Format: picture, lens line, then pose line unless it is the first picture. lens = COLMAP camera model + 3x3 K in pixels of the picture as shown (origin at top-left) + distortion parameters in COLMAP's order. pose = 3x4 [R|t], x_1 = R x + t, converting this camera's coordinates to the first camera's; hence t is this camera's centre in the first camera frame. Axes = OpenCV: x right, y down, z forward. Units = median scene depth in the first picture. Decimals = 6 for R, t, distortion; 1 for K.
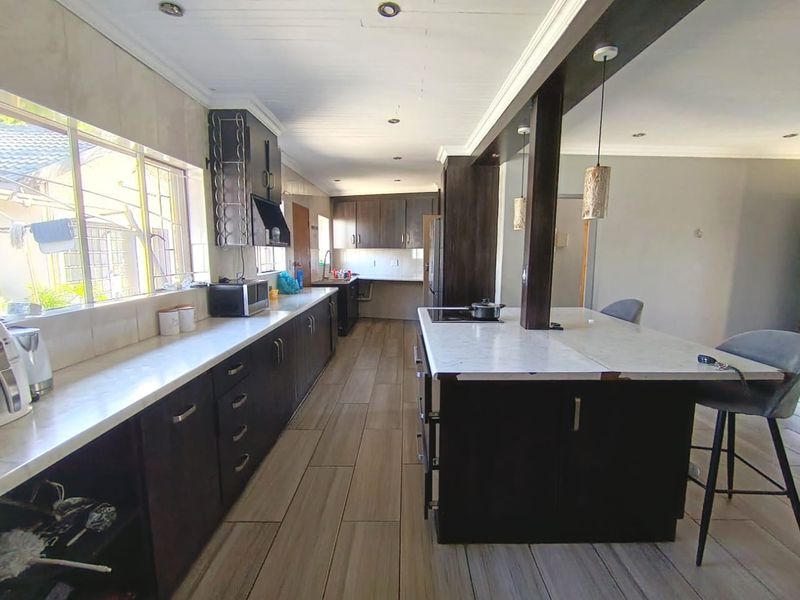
lens RADIAL K [[368.0, 0, 400.0], [0, 368.0, 300.0], [0, 0, 1]] dist [-0.004771, -0.000494]
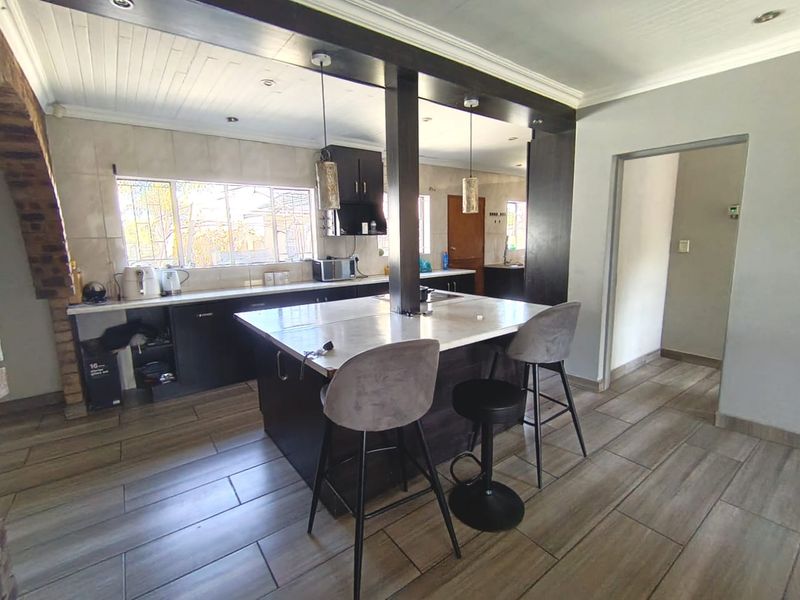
lens RADIAL K [[368.0, 0, 400.0], [0, 368.0, 300.0], [0, 0, 1]] dist [-0.004771, -0.000494]
pose [[0.591484, 0.125261, -0.796528, 1.047342], [-0.092031, 0.991892, 0.087643, -0.044958], [0.801048, 0.021466, 0.598216, 0.342773]]
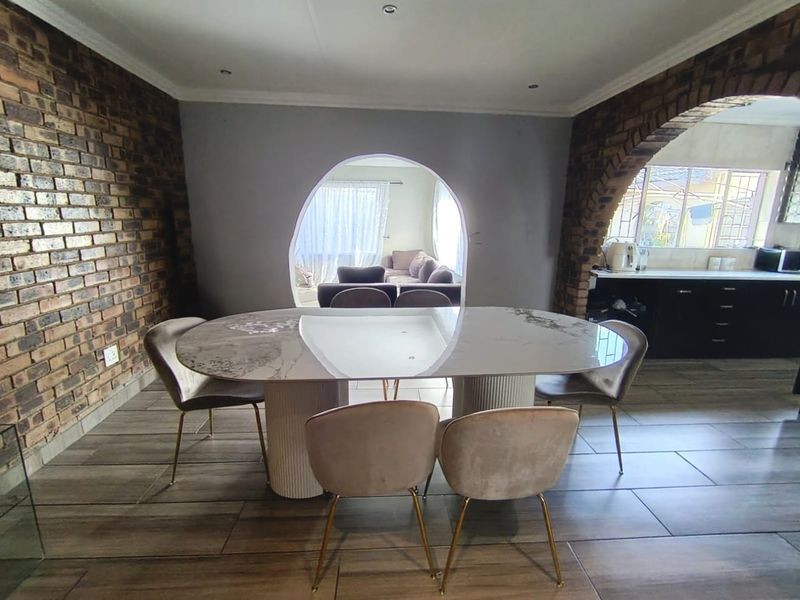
lens RADIAL K [[368.0, 0, 400.0], [0, 368.0, 300.0], [0, 0, 1]] dist [-0.004771, -0.000494]
pose [[0.048553, 0.221037, -0.974056, 0.947323], [-0.156161, 0.964893, 0.211174, 0.081927], [0.986538, 0.141856, 0.081366, -0.577928]]
